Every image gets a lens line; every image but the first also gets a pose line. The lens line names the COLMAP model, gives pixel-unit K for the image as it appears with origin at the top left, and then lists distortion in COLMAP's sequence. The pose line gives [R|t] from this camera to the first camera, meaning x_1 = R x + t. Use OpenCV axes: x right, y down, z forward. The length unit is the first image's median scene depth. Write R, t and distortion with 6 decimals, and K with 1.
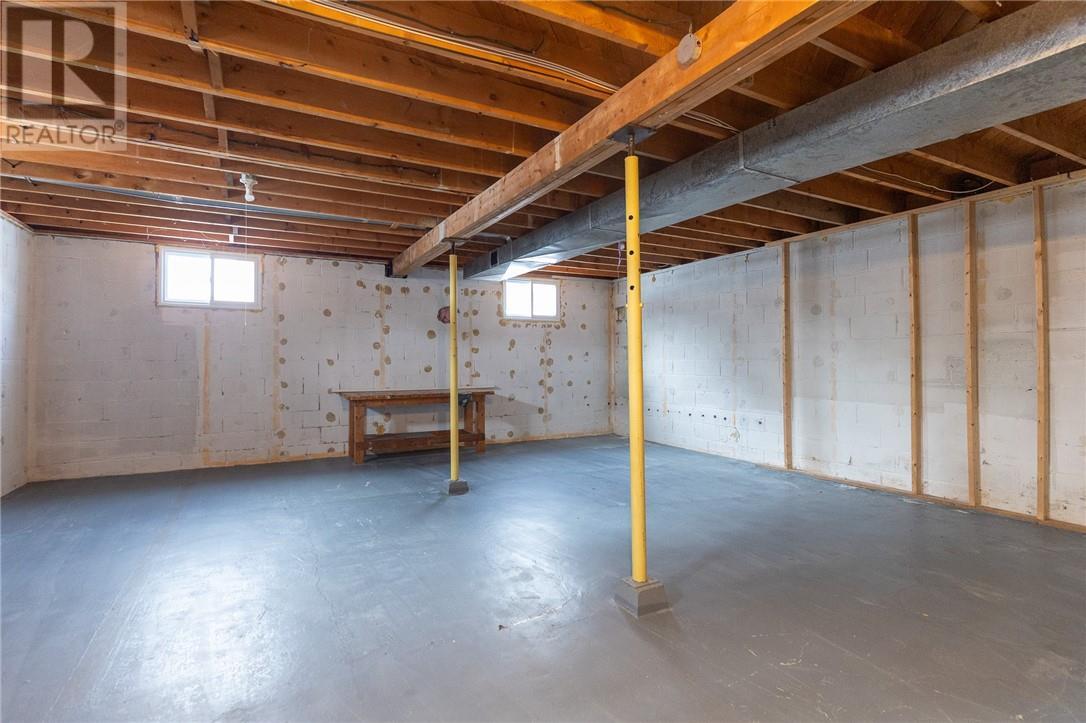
lens RADIAL K [[498.4, 0, 525.2], [0, 498.4, 356.0], [0, 0, 1]] dist [0.001239, -0.000192]
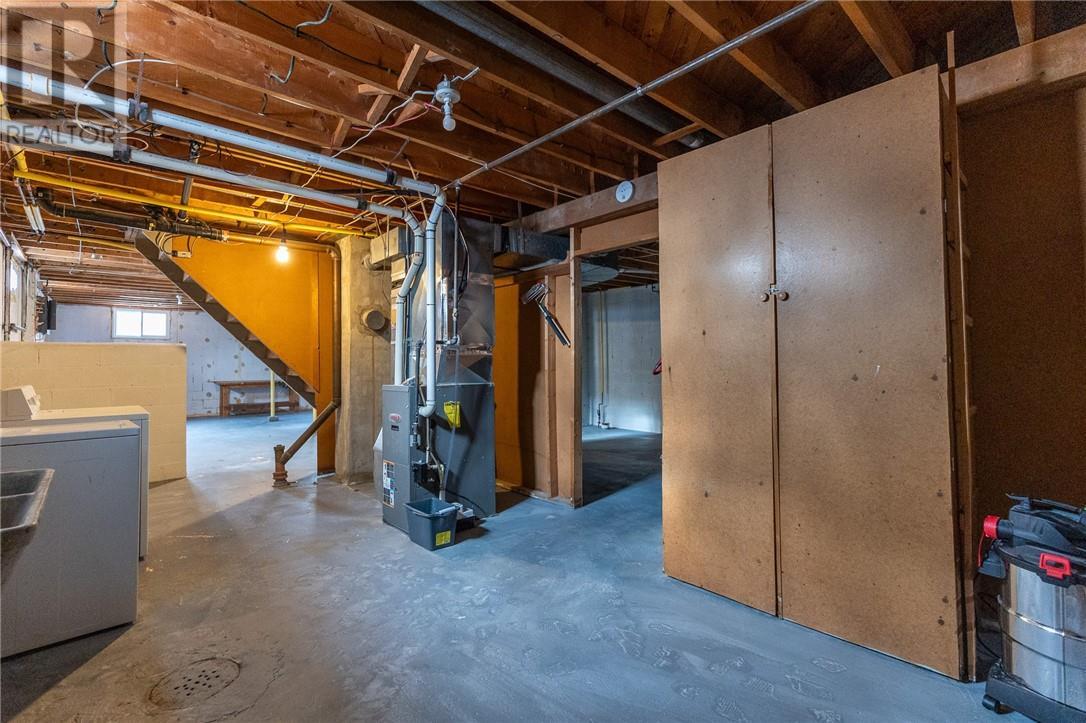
lens RADIAL K [[498.4, 0, 525.2], [0, 498.4, 356.0], [0, 0, 1]] dist [0.001239, -0.000192]
pose [[0.973871, -0.003514, 0.227075, 0.361322], [0.003139, 0.999993, 0.002015, -0.025453], [-0.227081, -0.001250, 0.973875, -1.153467]]
